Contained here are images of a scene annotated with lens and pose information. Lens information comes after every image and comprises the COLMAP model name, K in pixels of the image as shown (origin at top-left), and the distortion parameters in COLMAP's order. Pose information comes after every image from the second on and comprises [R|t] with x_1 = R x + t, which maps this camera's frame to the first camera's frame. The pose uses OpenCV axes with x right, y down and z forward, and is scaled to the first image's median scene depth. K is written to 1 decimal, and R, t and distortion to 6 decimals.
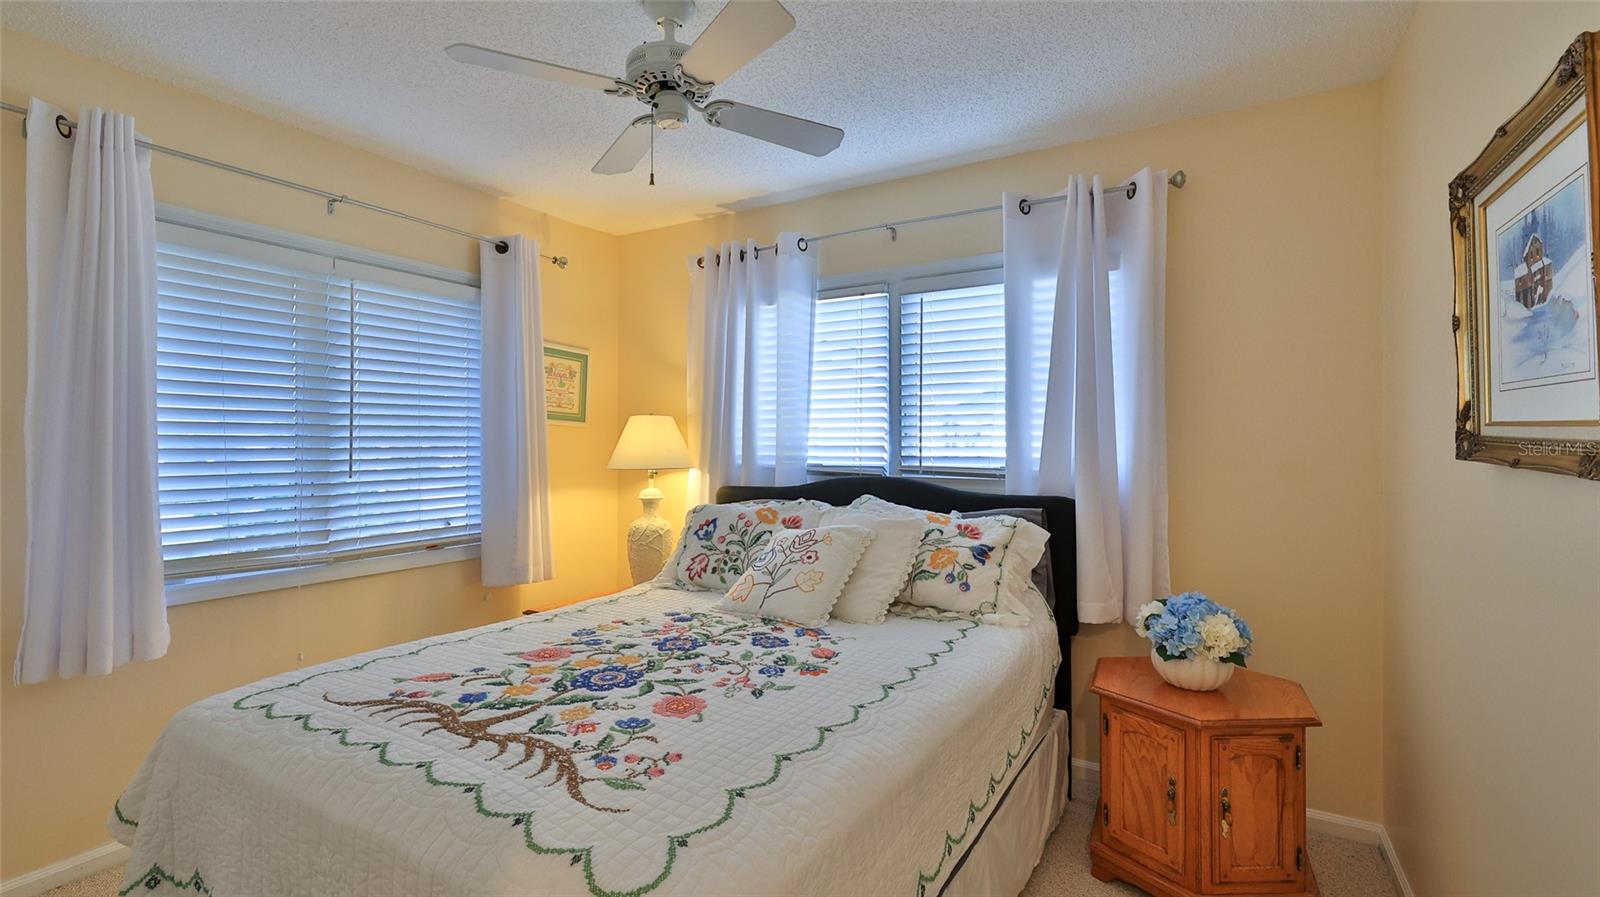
lens RADIAL K [[712.6, 0, 793.9], [0, 712.6, 439.0], [0, 0, 1]] dist [-0.001604, 0.000466]
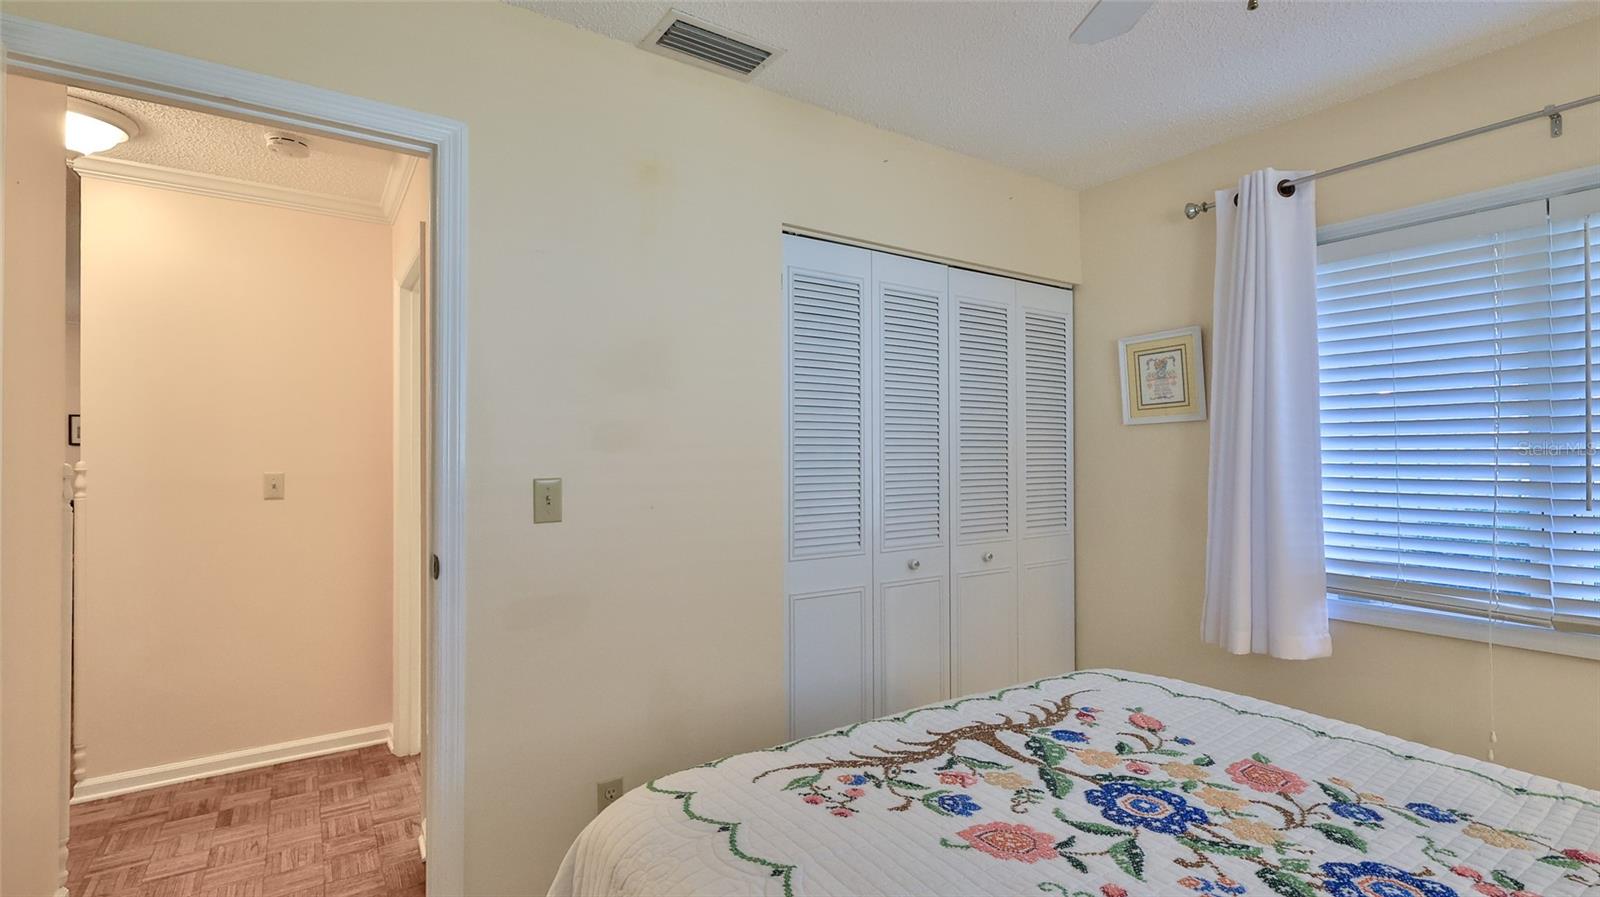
lens RADIAL K [[712.6, 0, 790.6], [0, 712.6, 454.3], [0, 0, 1]] dist [-0.001604, 0.000466]
pose [[-0.418962, -0.002684, -0.908000, 0.550819], [0.007754, 0.999949, -0.006533, 0.000138], [0.907971, -0.009778, -0.418920, 1.076481]]
